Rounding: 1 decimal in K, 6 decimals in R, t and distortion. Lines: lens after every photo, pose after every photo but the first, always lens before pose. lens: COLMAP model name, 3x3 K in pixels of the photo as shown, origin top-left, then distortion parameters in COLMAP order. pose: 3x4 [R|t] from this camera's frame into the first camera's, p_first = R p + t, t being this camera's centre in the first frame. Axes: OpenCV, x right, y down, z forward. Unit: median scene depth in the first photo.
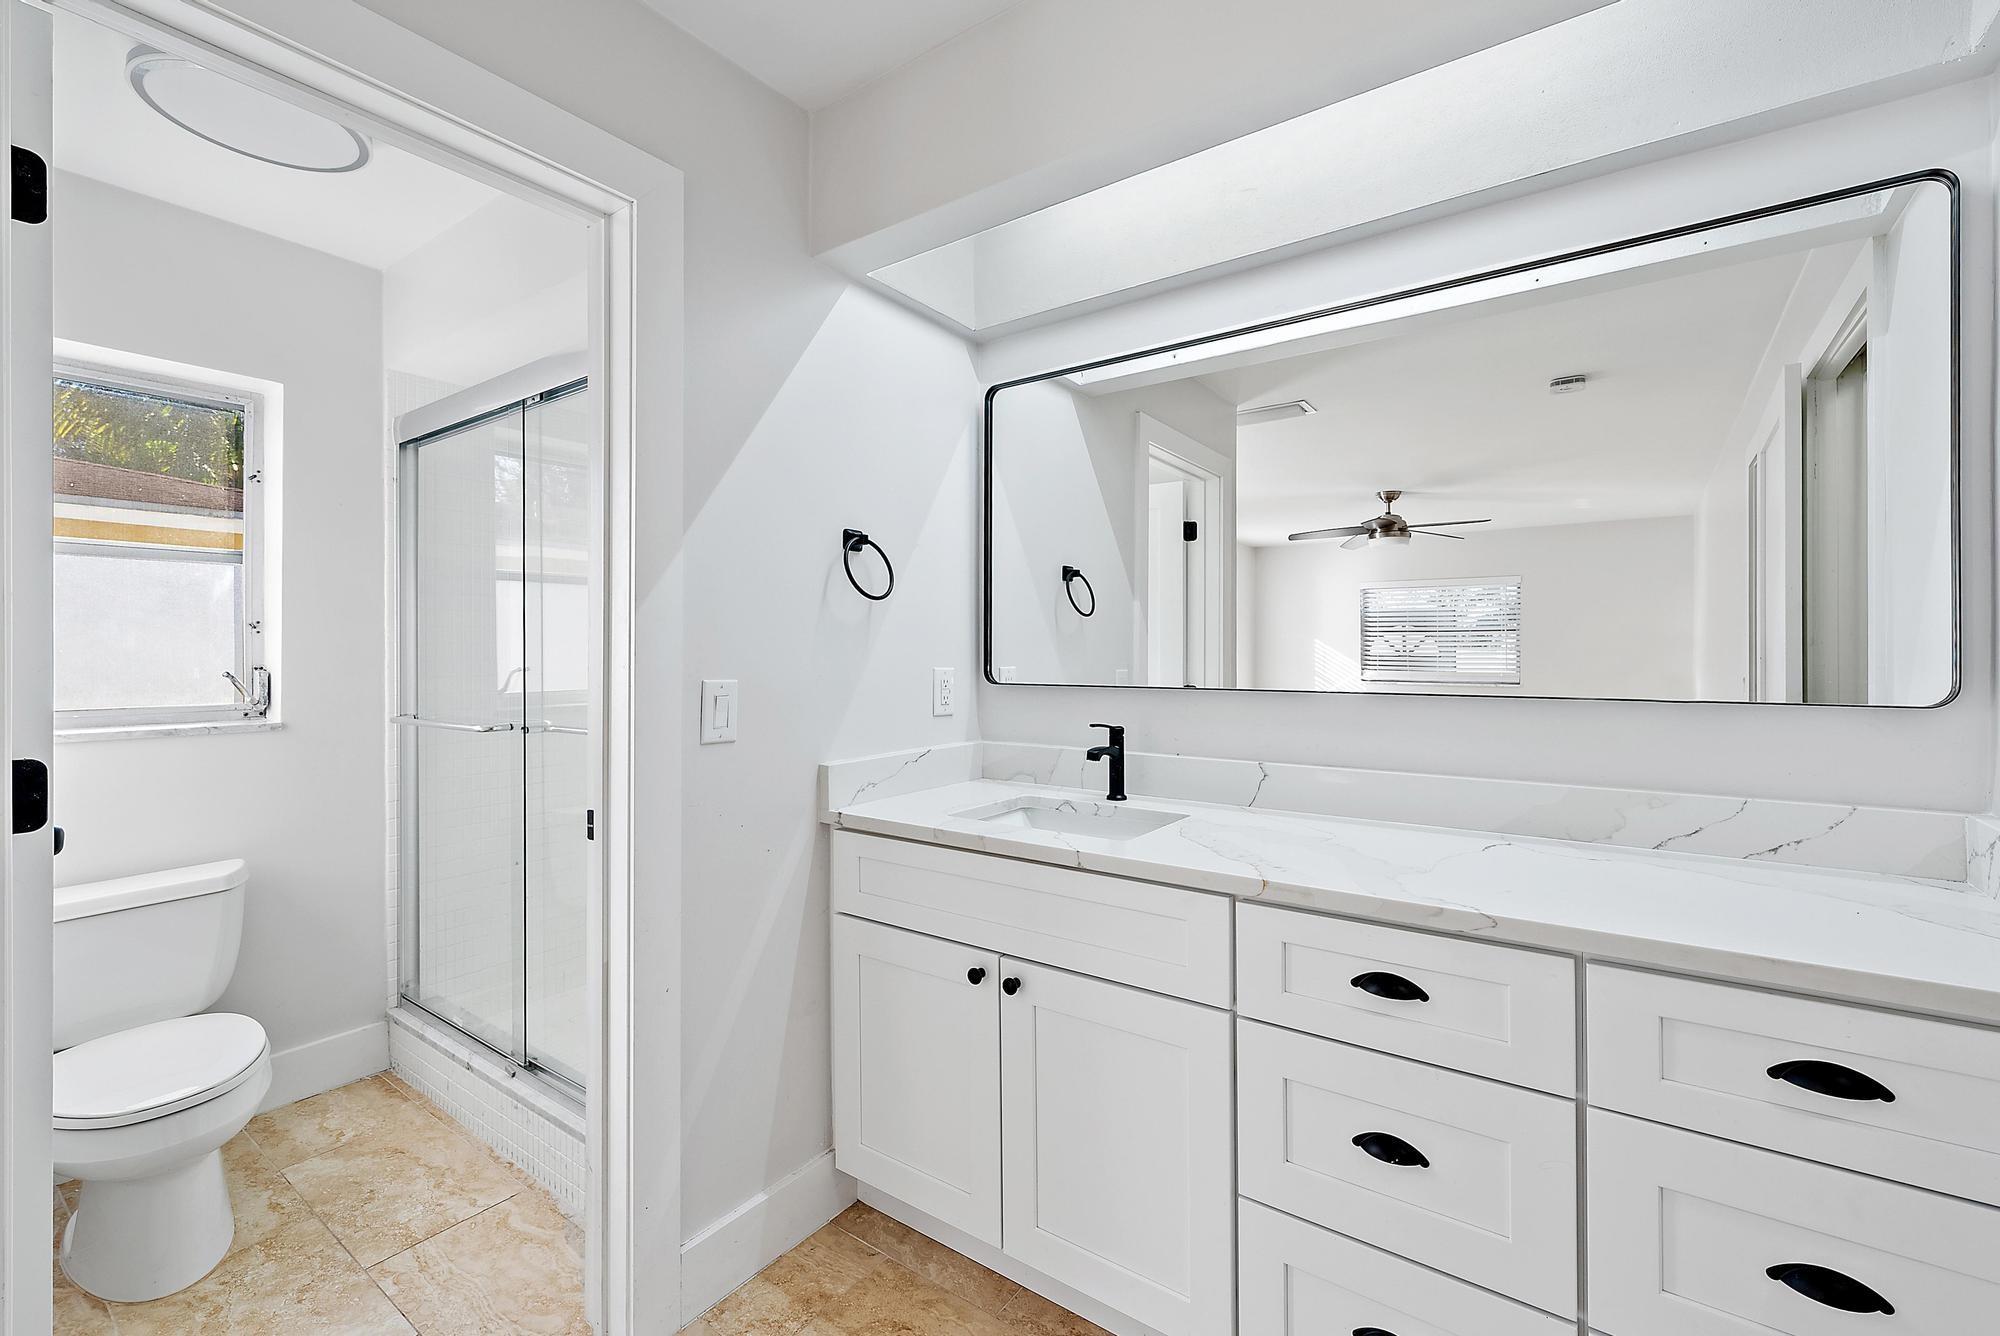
lens RADIAL K [[844.0, 0, 1007.8], [0, 844.0, 648.5], [0, 0, 1]] dist [0.001197, 0.000255]
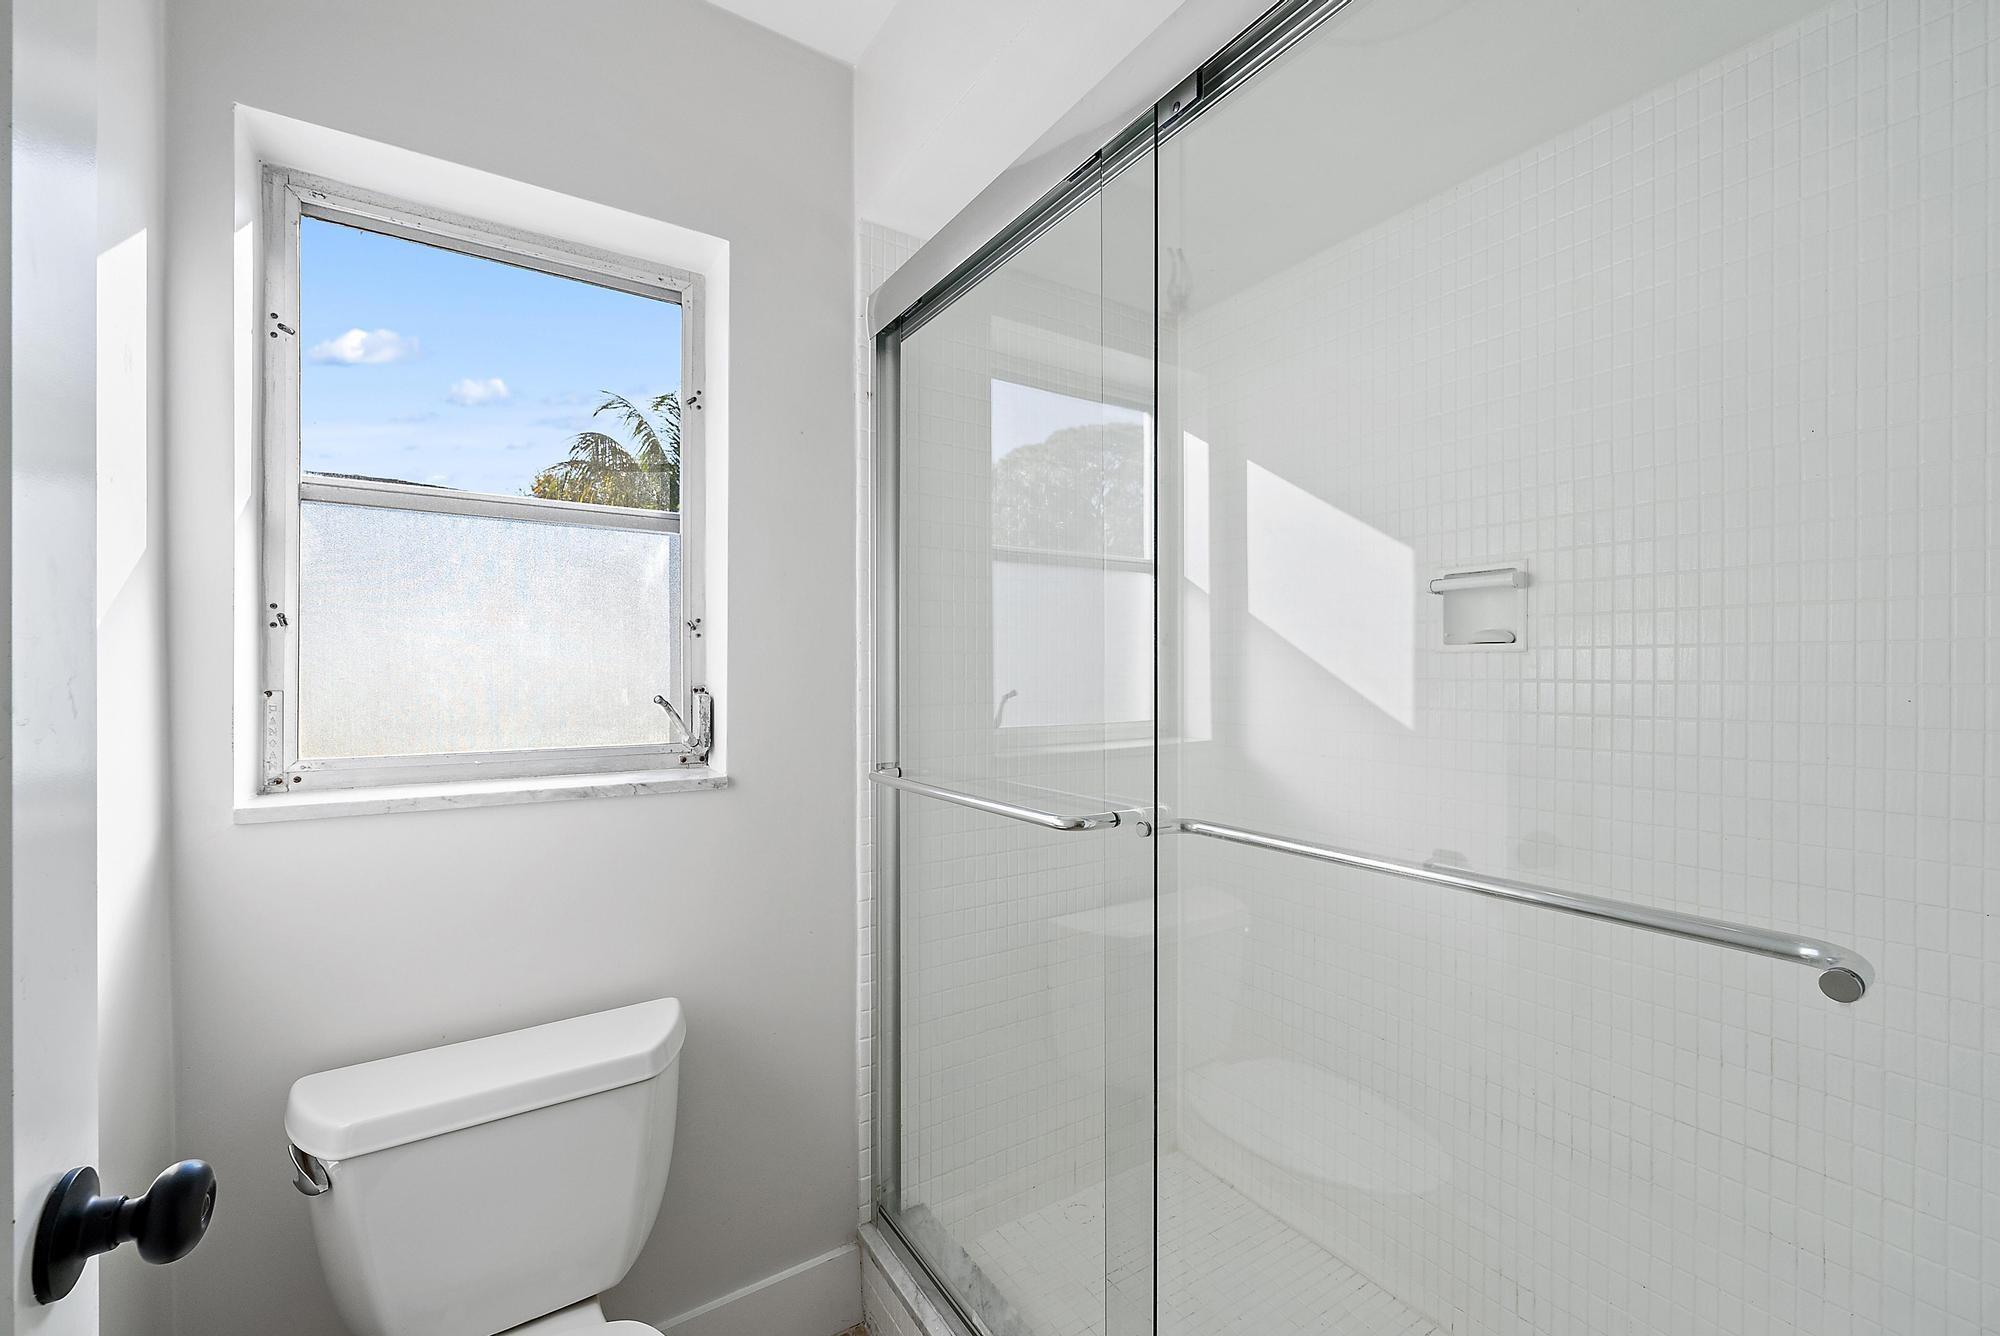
lens RADIAL K [[809.4, 0, 1000.0], [0, 809.4, 668.0], [0, 0, 1]] dist [0.010318, -0.000005]
pose [[0.930367, -0.004884, -0.366597, -0.435049], [0.002513, 0.999973, -0.006943, 0.010970], [0.366621, 0.005539, 0.930354, 0.496305]]
